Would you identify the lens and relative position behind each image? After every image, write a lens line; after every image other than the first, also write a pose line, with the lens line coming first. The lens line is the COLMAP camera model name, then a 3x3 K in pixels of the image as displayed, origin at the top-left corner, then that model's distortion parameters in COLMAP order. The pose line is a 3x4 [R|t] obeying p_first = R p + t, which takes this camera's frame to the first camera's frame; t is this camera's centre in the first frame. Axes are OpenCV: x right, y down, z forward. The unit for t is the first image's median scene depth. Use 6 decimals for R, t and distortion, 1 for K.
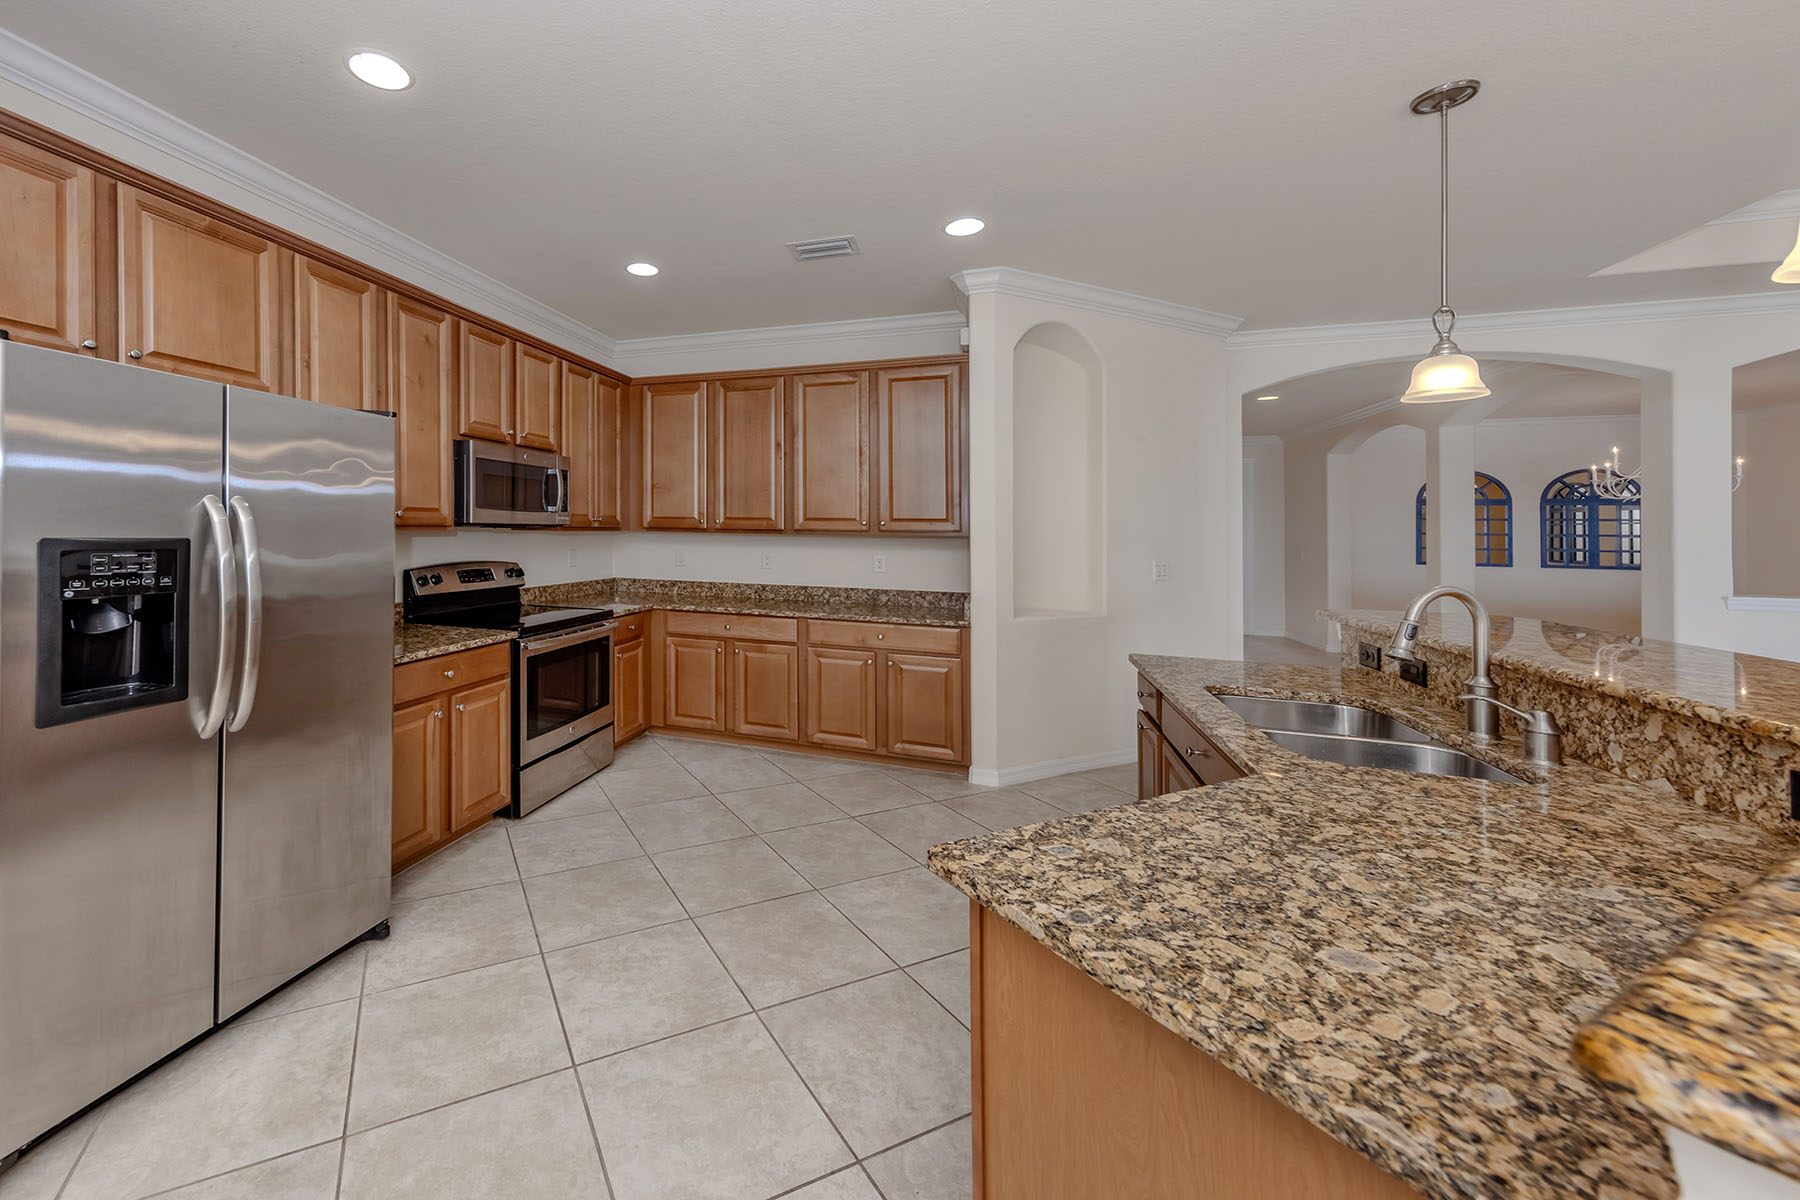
lens RADIAL K [[691.9, 0, 725.3], [0, 691.9, 521.1], [0, 0, 1]] dist [0.000020, -0.000104]
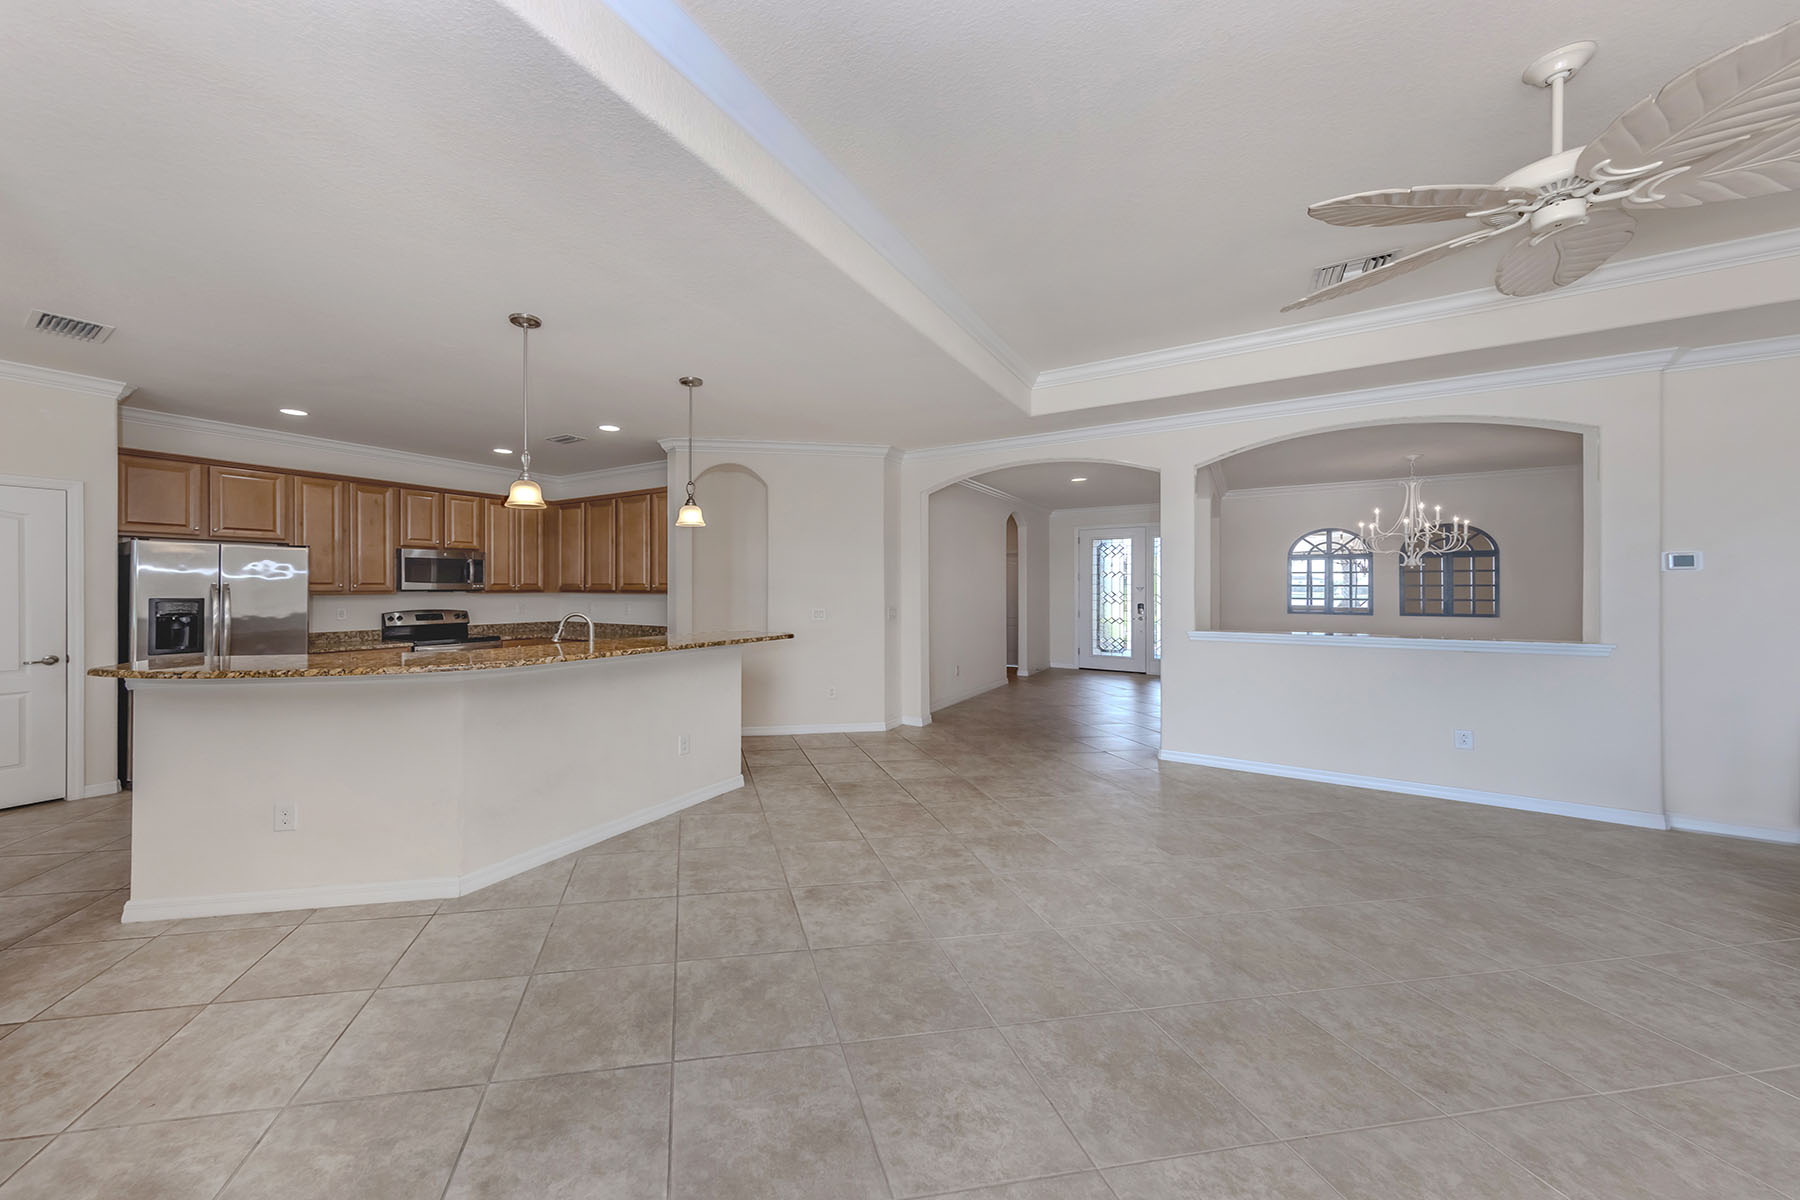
lens RADIAL K [[657.8, 0, 794.7], [0, 657.8, 575.3], [0, 0, 1]] dist [0.004505, -0.000244]
pose [[0.964569, -0.017099, -0.263275, 1.019621], [0.015285, 0.999843, -0.008937, -0.004150], [0.263387, 0.004596, 0.964679, -0.452840]]
